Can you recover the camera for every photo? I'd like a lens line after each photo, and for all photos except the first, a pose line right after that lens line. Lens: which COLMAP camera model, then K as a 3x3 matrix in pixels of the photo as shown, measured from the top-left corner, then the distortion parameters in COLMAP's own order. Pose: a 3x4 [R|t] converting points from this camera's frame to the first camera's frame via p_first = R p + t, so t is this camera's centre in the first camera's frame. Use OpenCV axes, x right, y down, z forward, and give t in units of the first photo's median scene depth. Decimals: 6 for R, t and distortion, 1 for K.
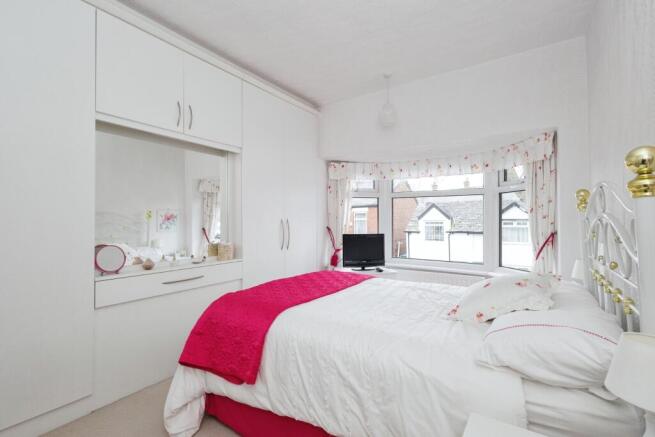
lens RADIAL K [[303.2, 0, 325.4], [0, 303.2, 217.7], [0, 0, 1]] dist [0.012594, 0.000115]
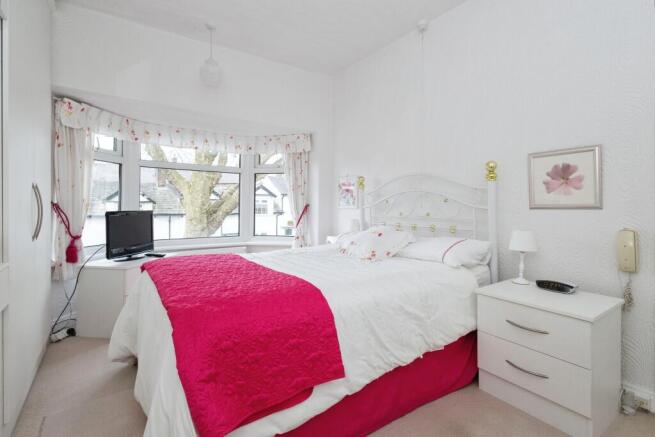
lens RADIAL K [[304.0, 0, 321.1], [0, 304.0, 211.1], [0, 0, 1]] dist [0.015108, 0.000026]
pose [[0.383324, -0.016021, 0.923475, -0.397044], [-0.012389, 0.999670, 0.022485, 0.032069], [-0.923531, -0.020060, 0.382999, 0.290023]]
